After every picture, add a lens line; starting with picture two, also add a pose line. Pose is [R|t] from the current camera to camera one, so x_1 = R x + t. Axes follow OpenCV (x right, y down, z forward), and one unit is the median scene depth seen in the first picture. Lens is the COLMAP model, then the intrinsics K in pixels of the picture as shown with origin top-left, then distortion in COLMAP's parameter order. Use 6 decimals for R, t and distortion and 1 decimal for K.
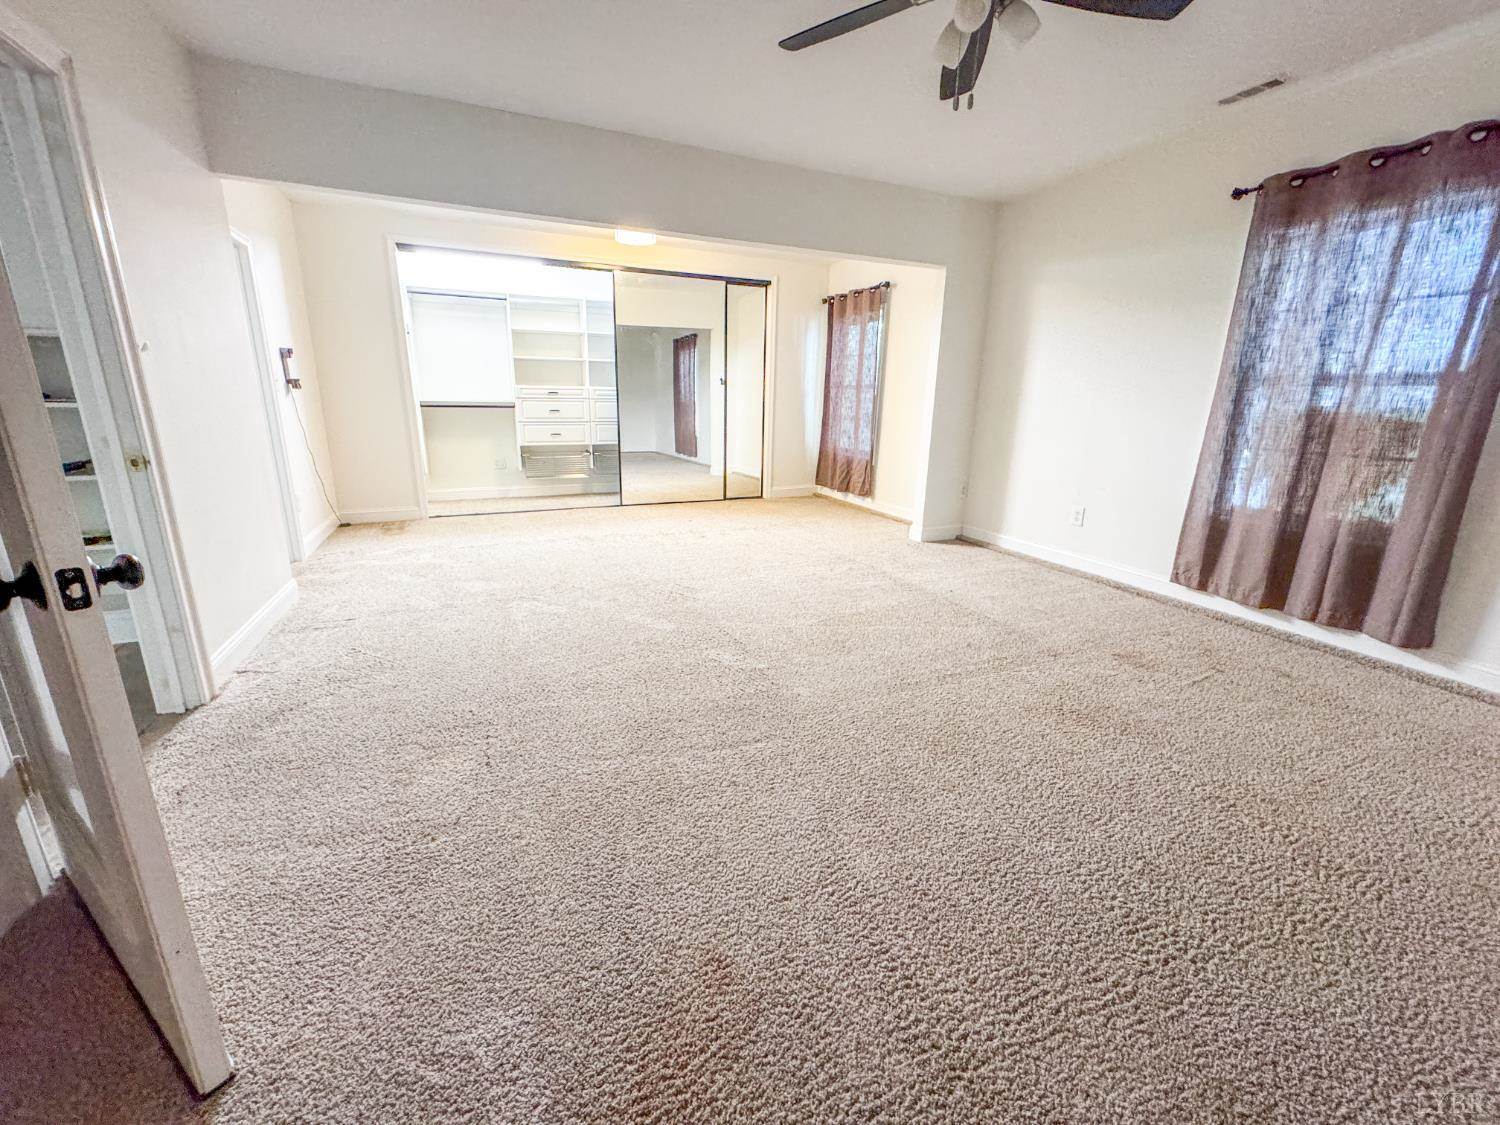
lens RADIAL K [[603.2, 0, 743.8], [0, 603.2, 559.2], [0, 0, 1]] dist [0.001567, 0.000256]
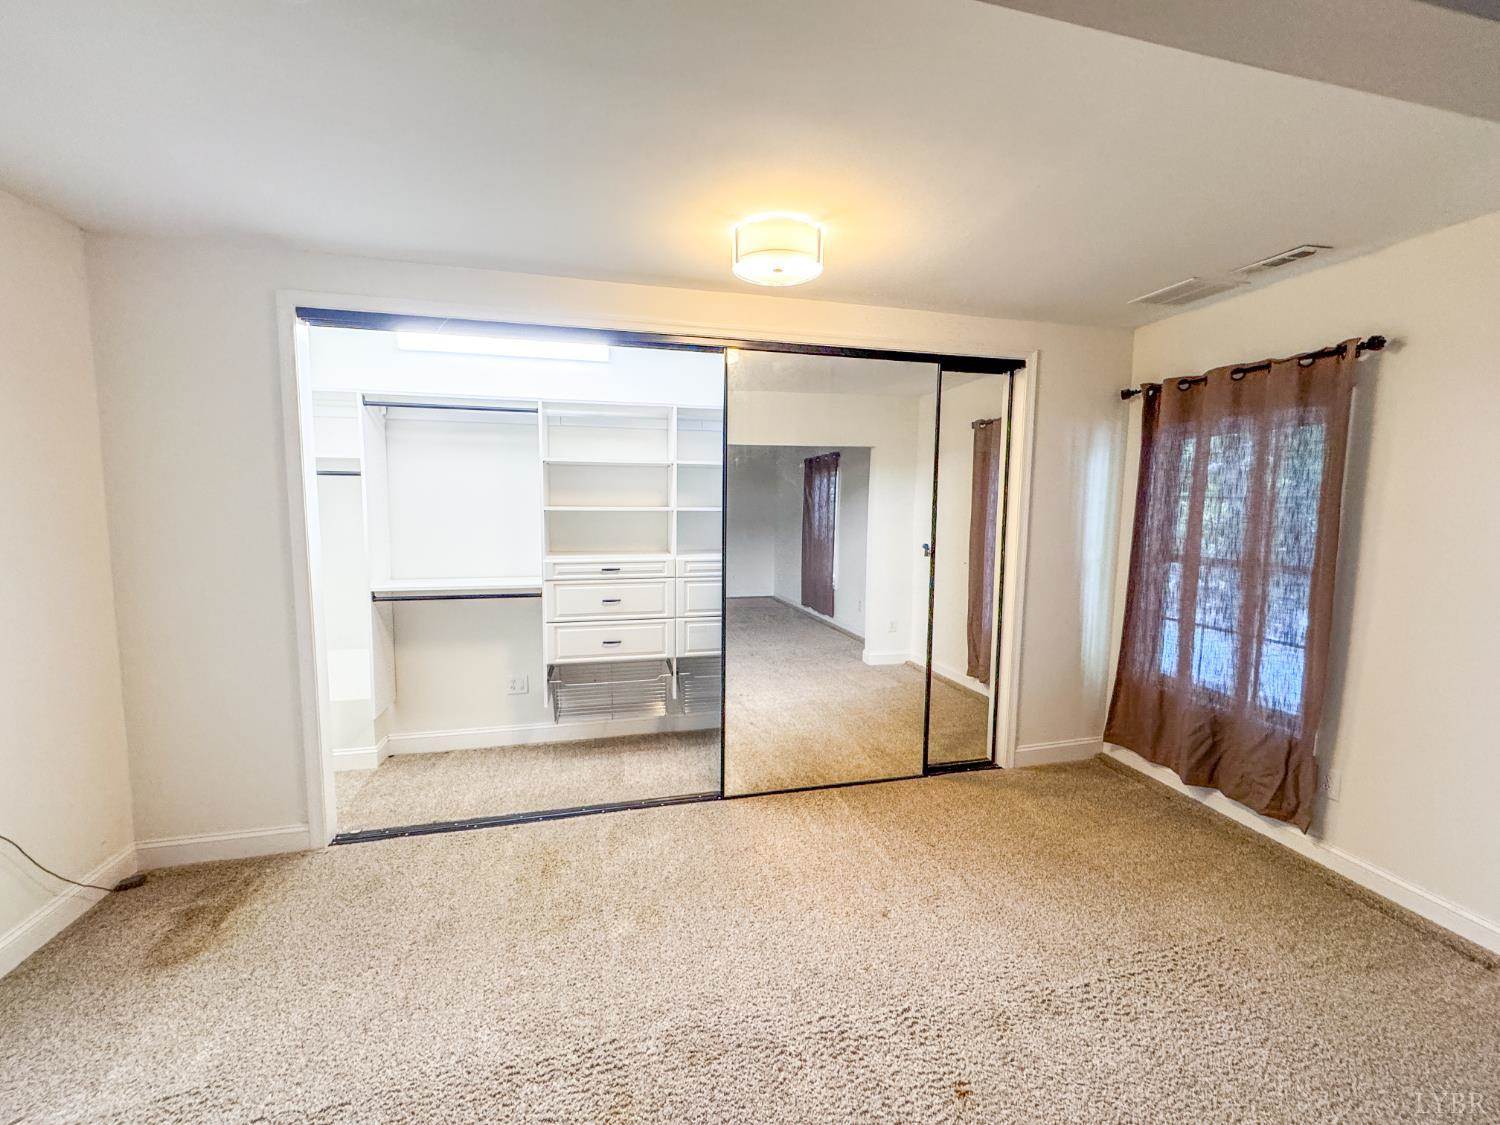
lens RADIAL K [[603.2, 0, 752.1], [0, 603.2, 559.9], [0, 0, 1]] dist [0.001567, 0.000256]
pose [[0.986863, 0.006441, -0.161430, -0.098066], [-0.033238, 0.985925, -0.163850, -0.194456], [0.158102, 0.167063, 0.973187, 0.474204]]
